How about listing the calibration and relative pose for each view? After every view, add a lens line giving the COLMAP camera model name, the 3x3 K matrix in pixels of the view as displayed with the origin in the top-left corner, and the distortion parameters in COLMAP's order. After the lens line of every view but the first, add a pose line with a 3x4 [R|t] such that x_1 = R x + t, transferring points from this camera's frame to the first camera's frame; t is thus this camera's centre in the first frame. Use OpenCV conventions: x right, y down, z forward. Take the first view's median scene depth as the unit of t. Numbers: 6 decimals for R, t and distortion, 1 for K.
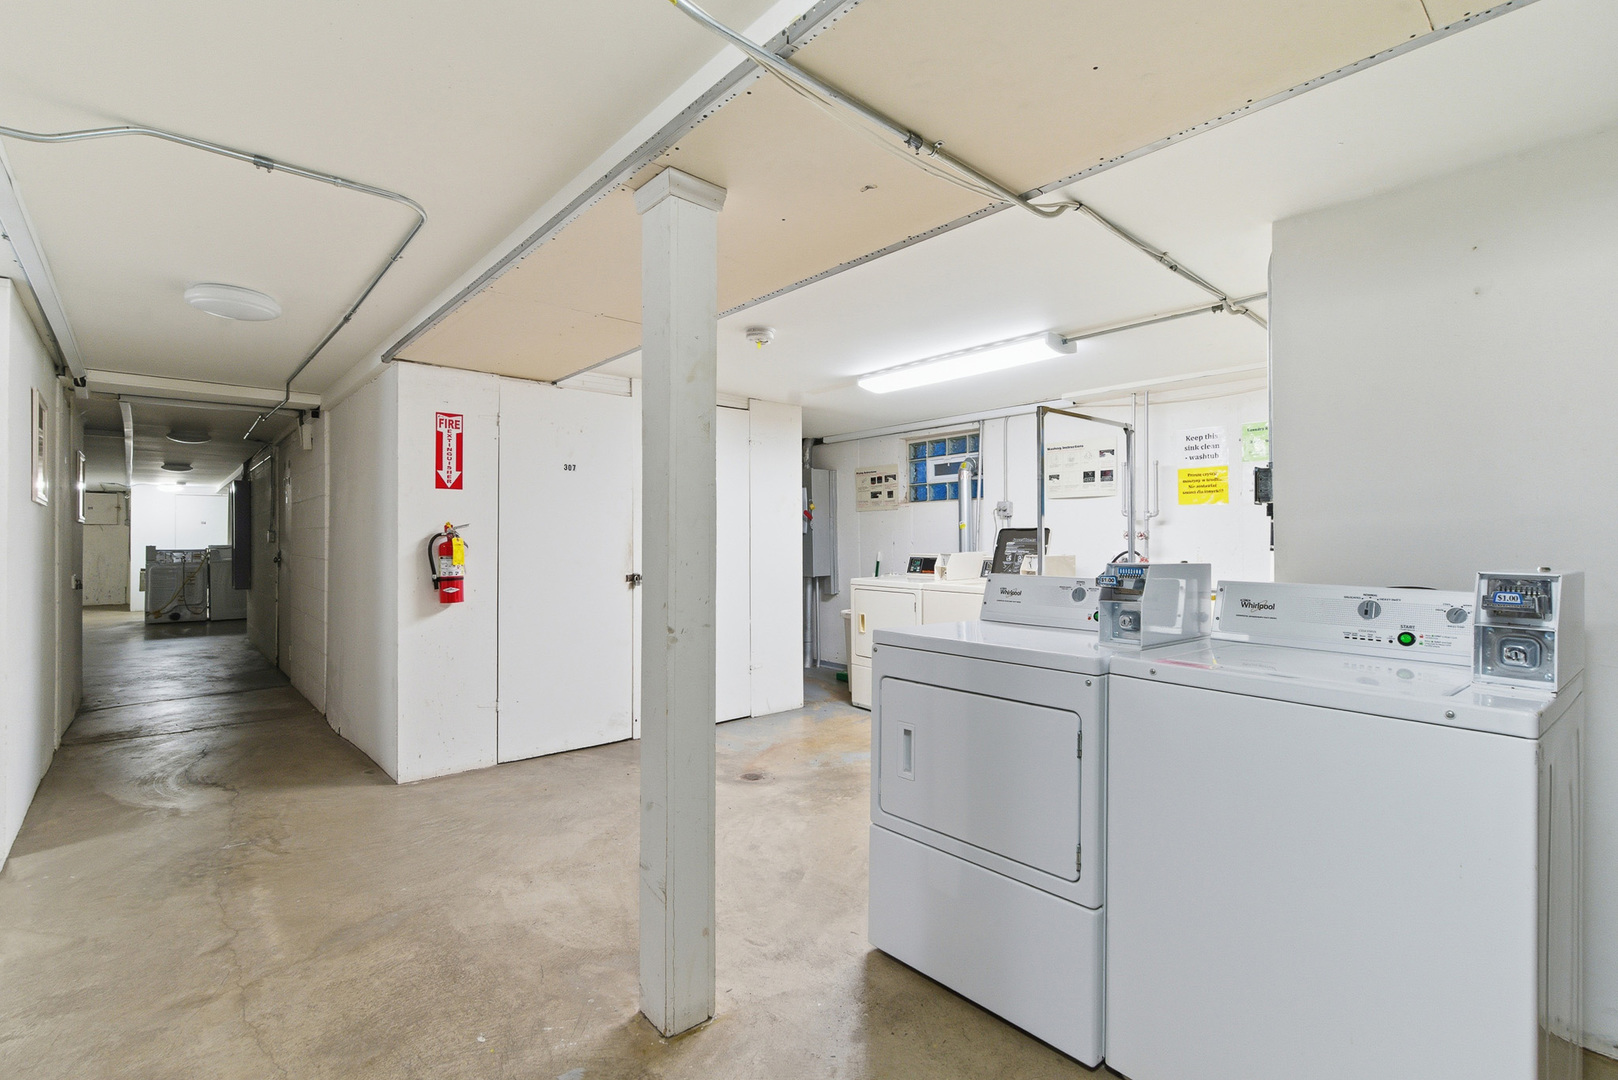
lens RADIAL K [[741.9, 0, 808.3], [0, 741.9, 524.8], [0, 0, 1]] dist [0.003250, -0.002575]
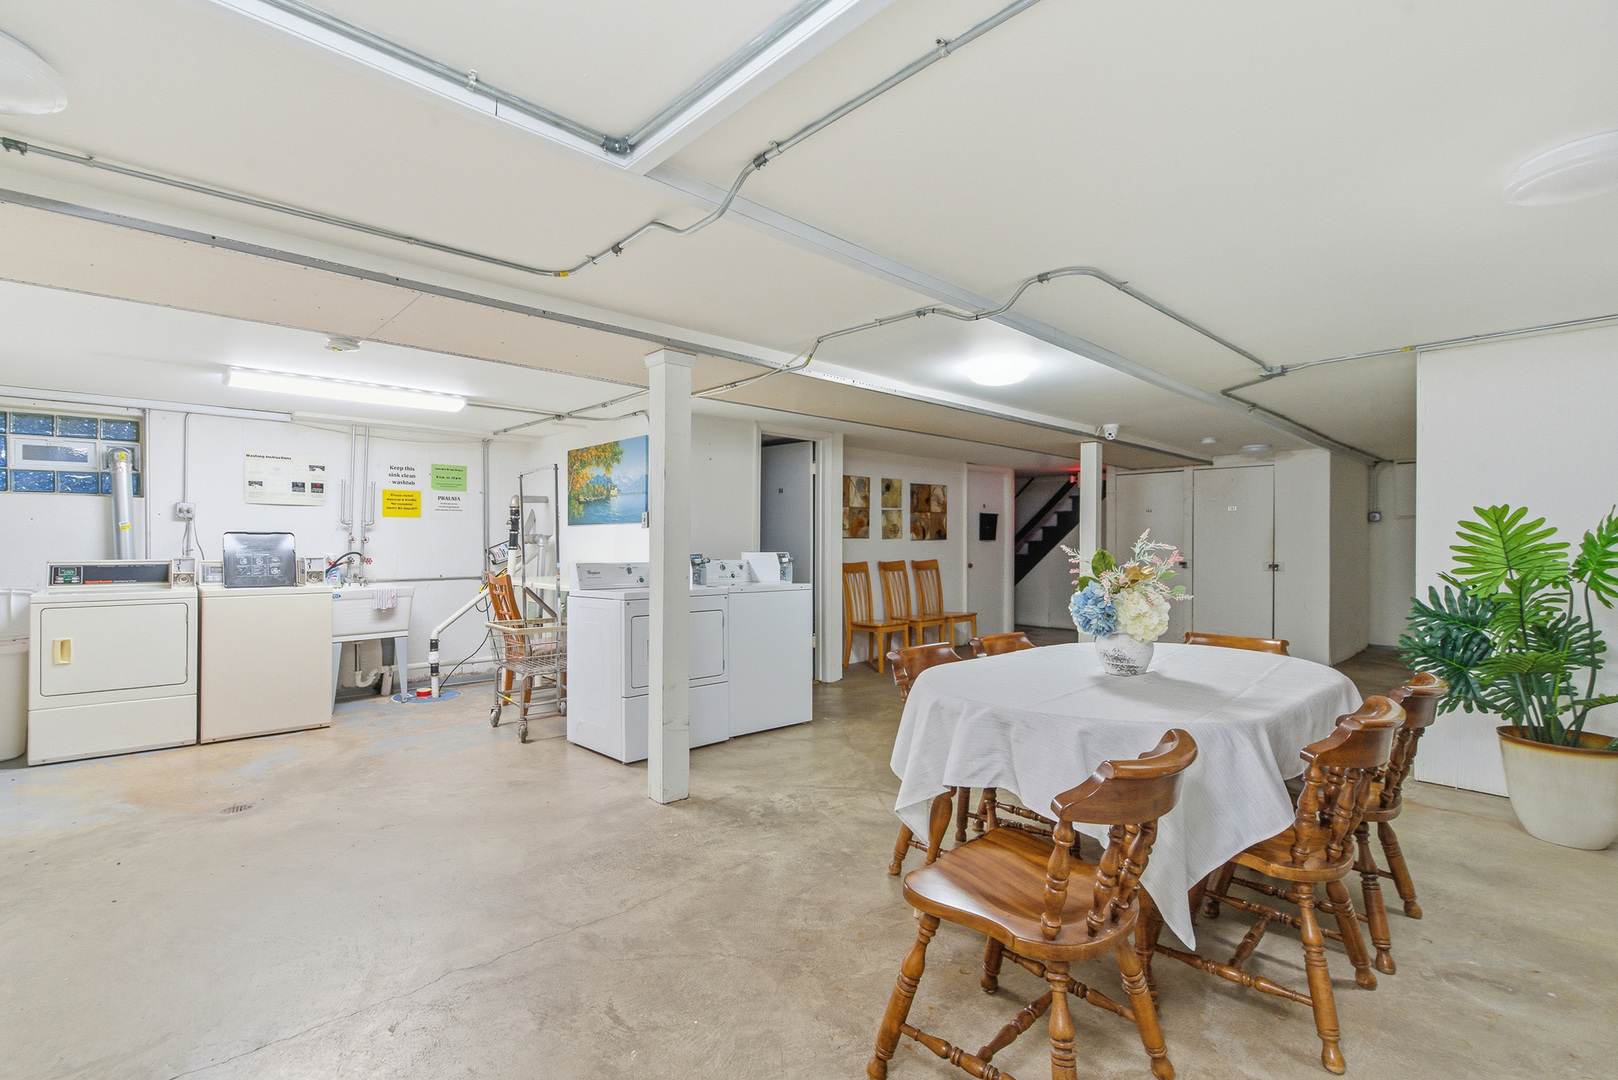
lens RADIAL K [[741.9, 0, 806.6], [0, 741.9, 545.6], [0, 0, 1]] dist [0.003250, -0.002575]
pose [[-0.031545, 0.001141, 0.999502, -0.775850], [-0.019304, 0.999812, -0.001750, 0.010457], [-0.999316, -0.019350, -0.031517, 0.277564]]
